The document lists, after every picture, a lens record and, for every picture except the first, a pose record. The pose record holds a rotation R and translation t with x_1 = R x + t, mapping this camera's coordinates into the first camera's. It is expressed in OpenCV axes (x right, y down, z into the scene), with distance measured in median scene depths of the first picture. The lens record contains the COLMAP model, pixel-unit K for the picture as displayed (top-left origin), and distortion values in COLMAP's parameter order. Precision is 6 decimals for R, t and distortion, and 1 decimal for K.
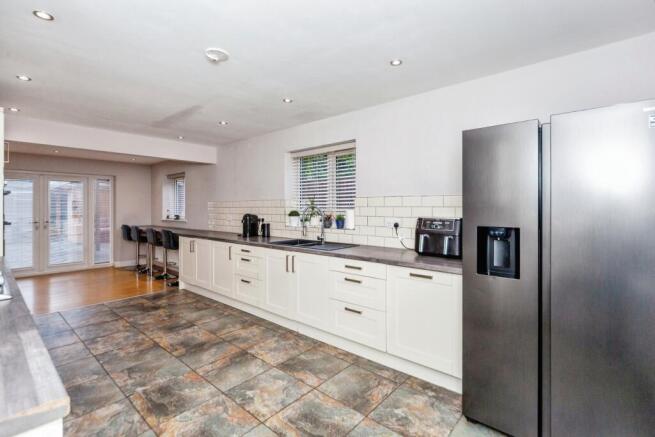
lens RADIAL K [[301.5, 0, 328.3], [0, 301.5, 208.1], [0, 0, 1]] dist [0.000689, 0.000043]
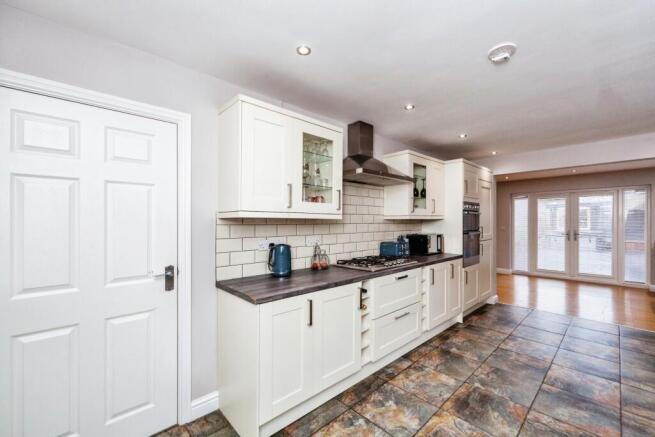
lens RADIAL K [[275.7, 0, 339.6], [0, 275.7, 219.6], [0, 0, 1]] dist [-0.001710, -0.000347]
pose [[-0.070275, -0.002691, -0.997524, 0.348783], [0.000399, 0.999996, -0.002726, -0.013209], [0.997528, -0.000590, -0.070273, 0.437585]]
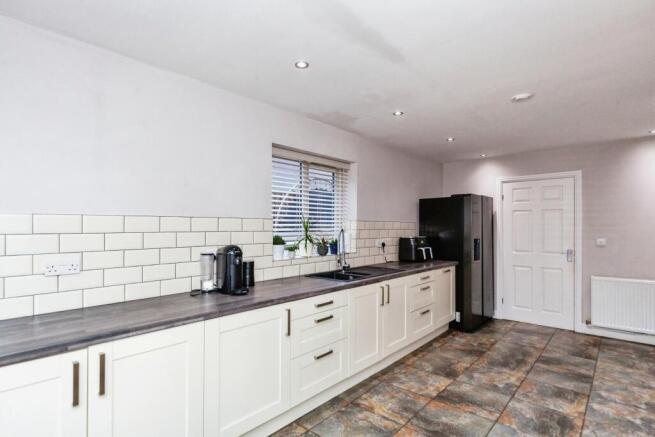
lens RADIAL K [[341.6, 0, 328.0], [0, 341.6, 228.1], [0, 0, 1]] dist [-0.001718, -0.000376]
pose [[0.002462, -0.001721, 0.999995, -1.241397], [0.001152, 0.999998, 0.001718, -0.014128], [-0.999996, 0.001148, 0.002464, 1.289662]]
